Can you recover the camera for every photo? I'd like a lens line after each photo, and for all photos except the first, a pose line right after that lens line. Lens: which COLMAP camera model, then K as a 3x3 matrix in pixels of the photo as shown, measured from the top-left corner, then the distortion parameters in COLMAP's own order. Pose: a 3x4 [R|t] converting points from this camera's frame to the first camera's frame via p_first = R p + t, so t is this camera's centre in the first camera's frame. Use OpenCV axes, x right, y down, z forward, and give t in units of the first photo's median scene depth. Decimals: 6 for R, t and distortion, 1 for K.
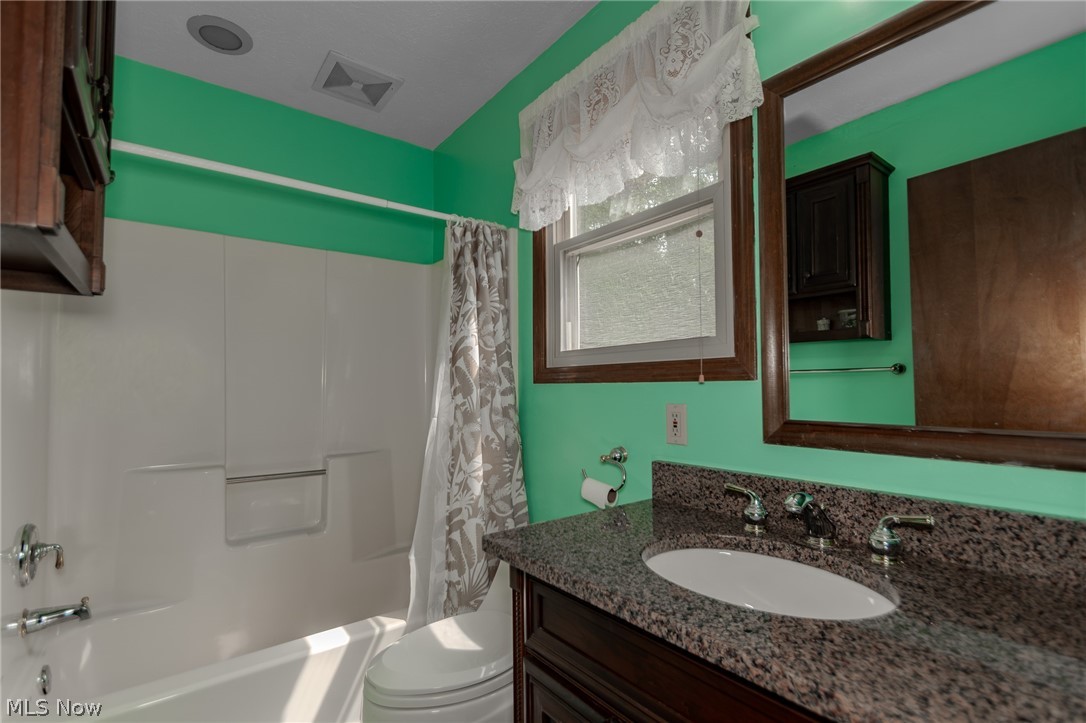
lens RADIAL K [[510.6, 0, 546.9], [0, 510.6, 367.7], [0, 0, 1]] dist [0.006035, -0.006614]
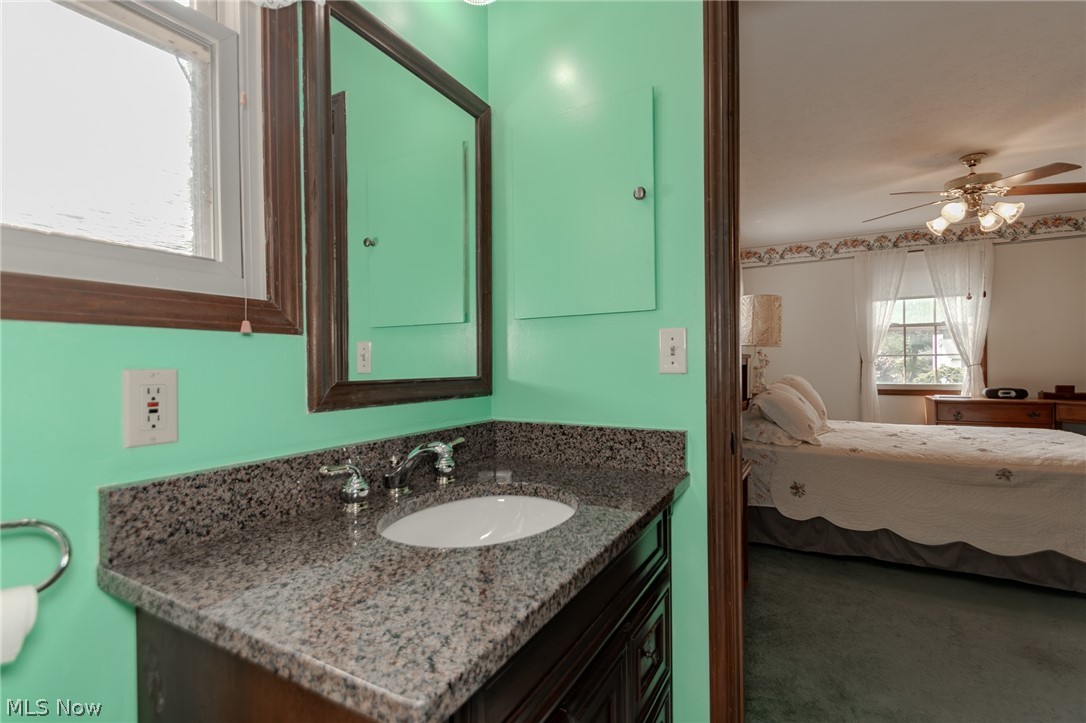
lens RADIAL K [[510.6, 0, 545.7], [0, 510.6, 363.6], [0, 0, 1]] dist [0.006035, -0.006614]
pose [[-0.412240, 0.007362, 0.911046, -0.460377], [-0.028119, 0.999388, -0.020800, 0.072924], [-0.910641, -0.034192, -0.411780, 0.962097]]
